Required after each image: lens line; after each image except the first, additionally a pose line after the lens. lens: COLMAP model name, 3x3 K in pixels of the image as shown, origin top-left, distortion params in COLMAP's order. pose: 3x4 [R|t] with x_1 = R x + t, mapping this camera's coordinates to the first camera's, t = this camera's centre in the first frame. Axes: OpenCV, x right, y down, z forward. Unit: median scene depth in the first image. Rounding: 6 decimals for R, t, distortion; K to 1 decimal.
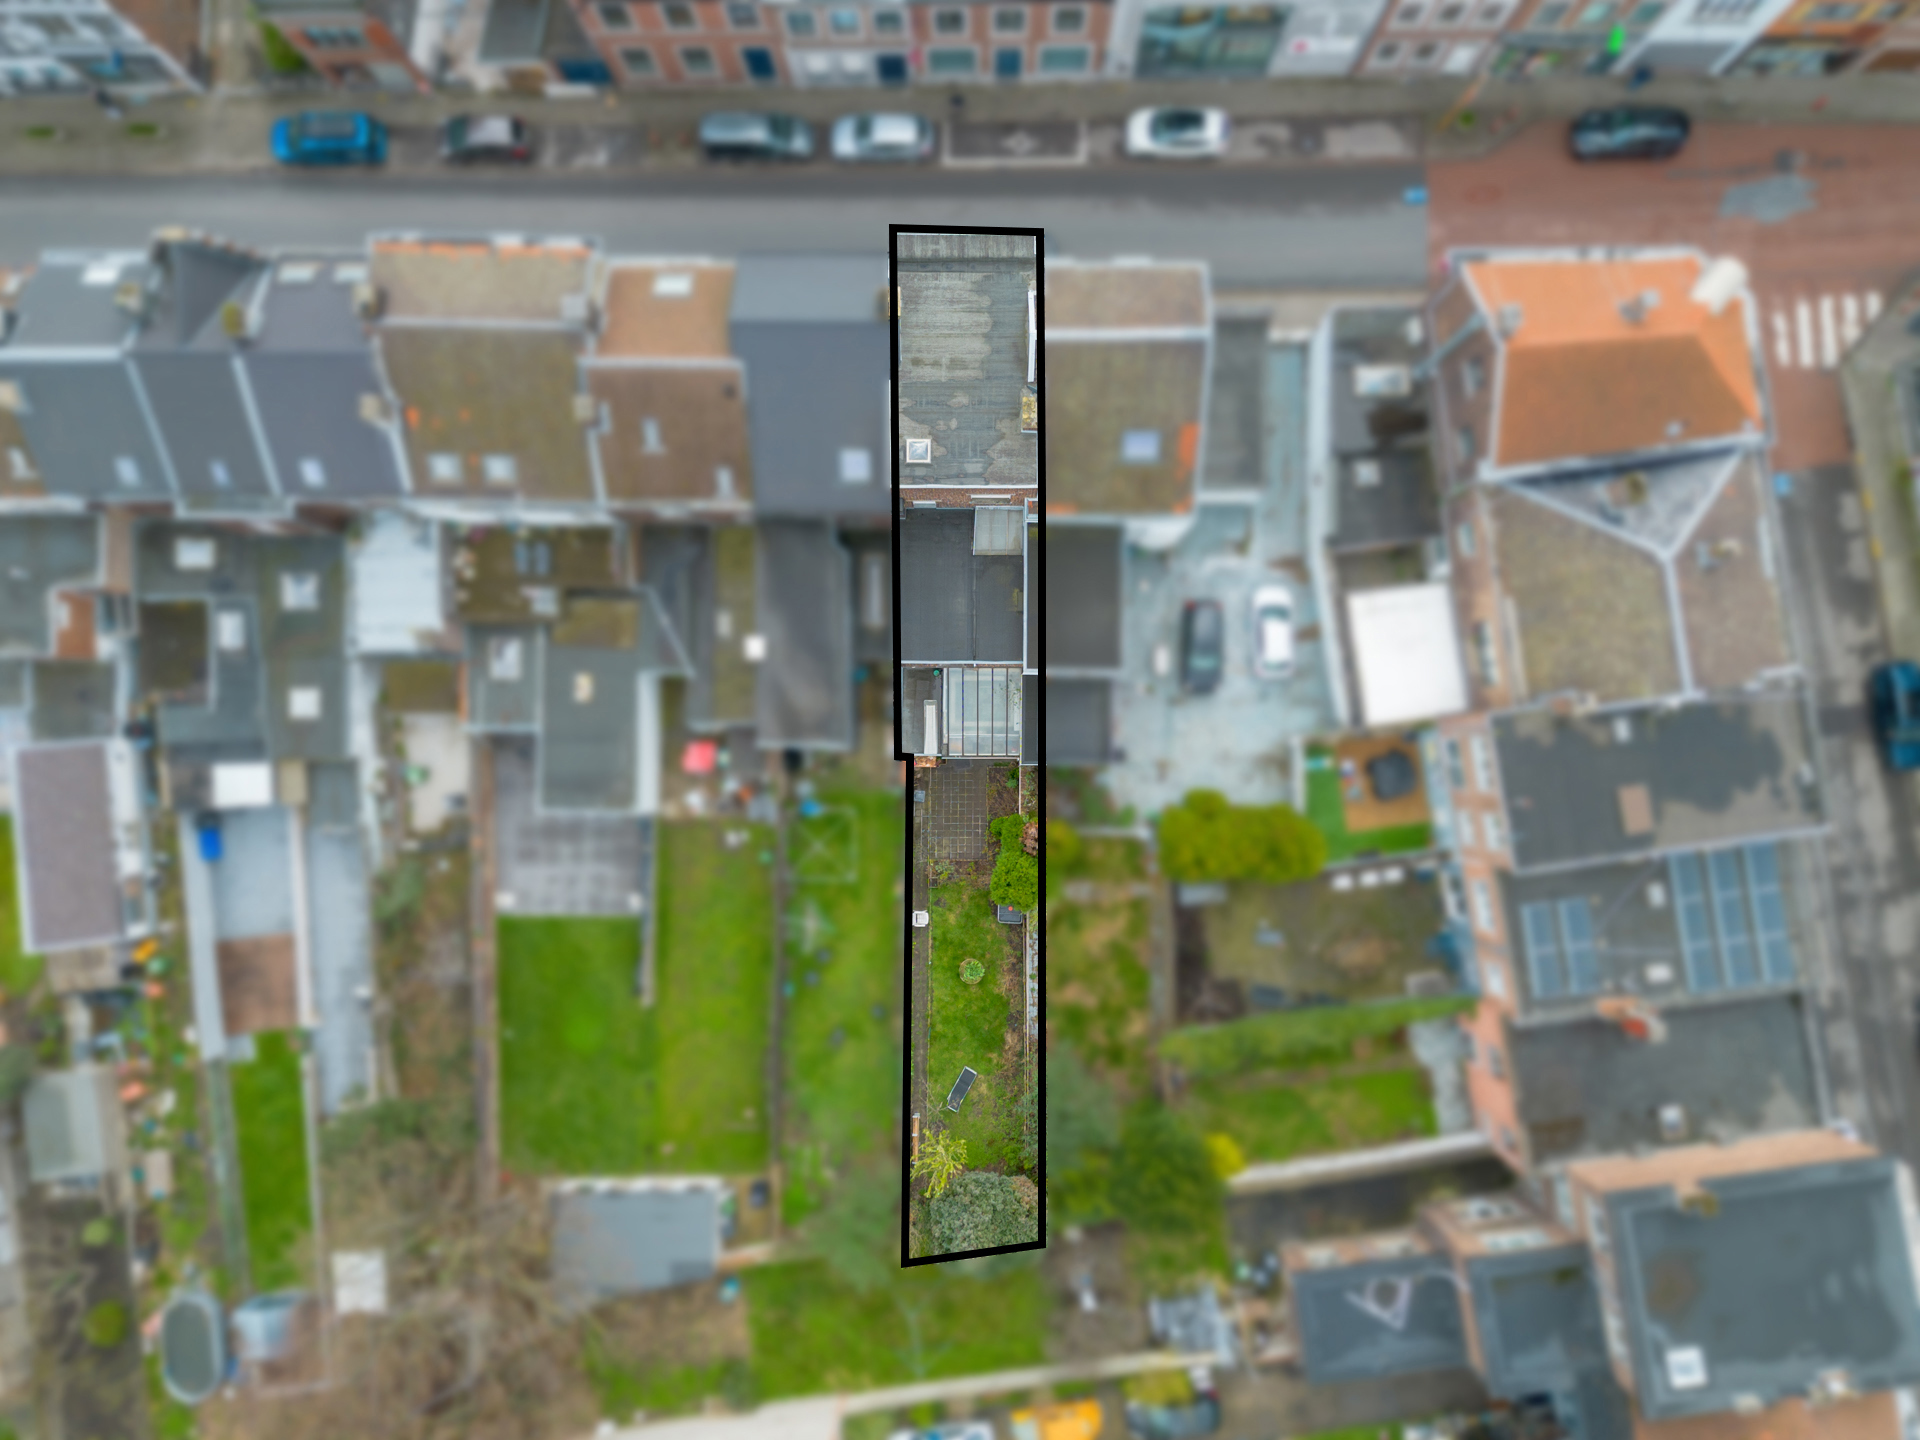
lens RADIAL K [[1339.6, 0, 955.2], [0, 1339.6, 748.7], [0, 0, 1]] dist [0.061659, -0.043589]
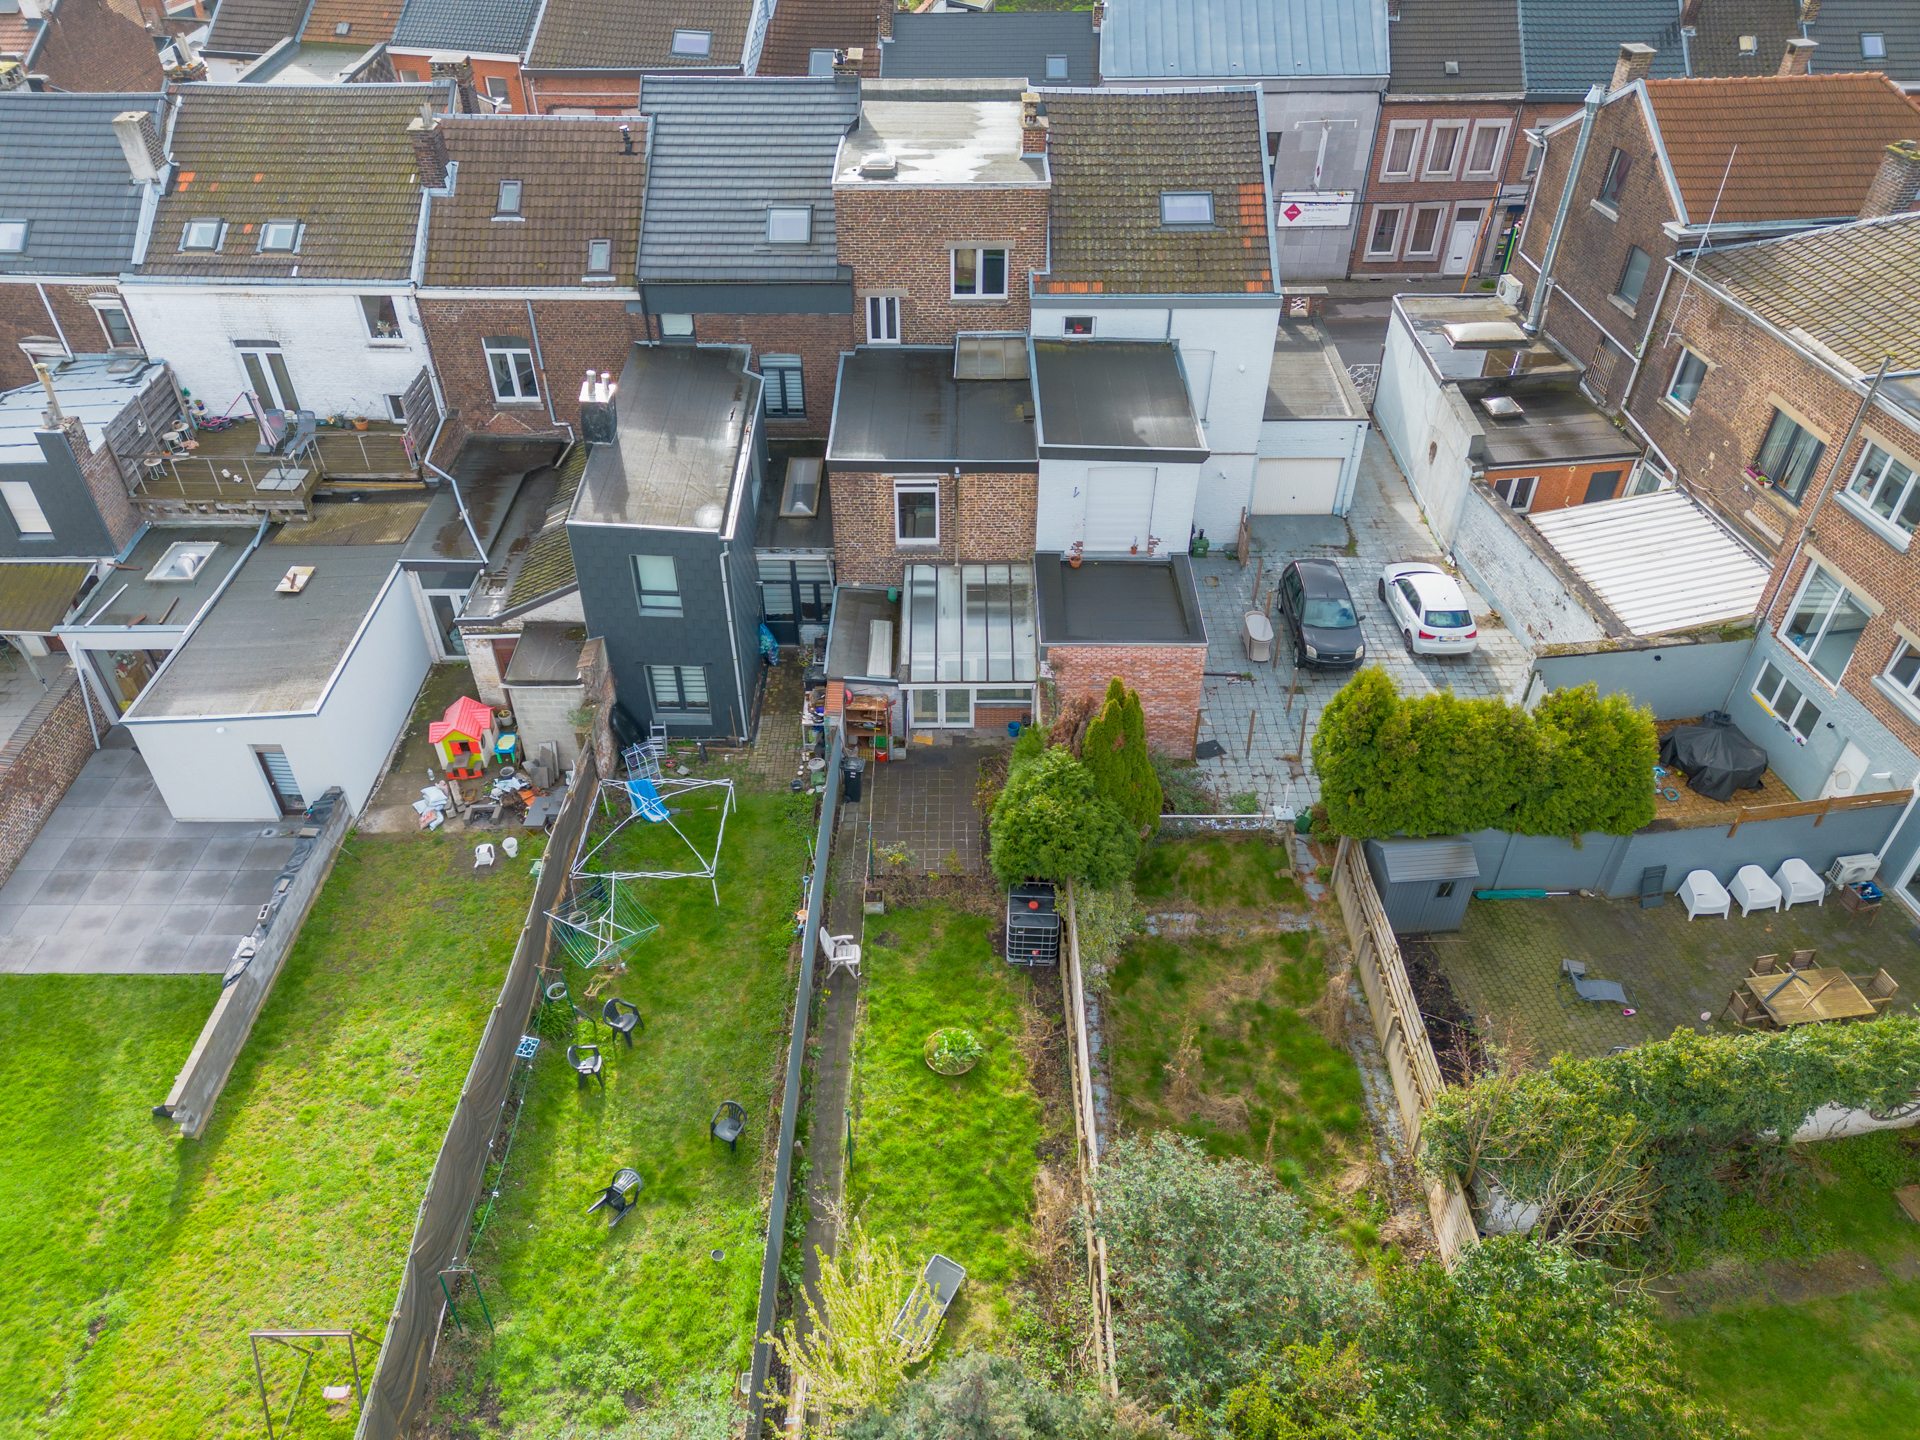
lens RADIAL K [[1339.6, 0, 955.2], [0, 1339.6, 748.7], [0, 0, 1]] dist [0.061659, -0.043589]
pose [[0.999889, 0.008744, 0.012078, 0.006594], [0.003409, 0.654485, -0.756067, 0.437945], [-0.014516, 0.756024, 0.654383, 0.636789]]
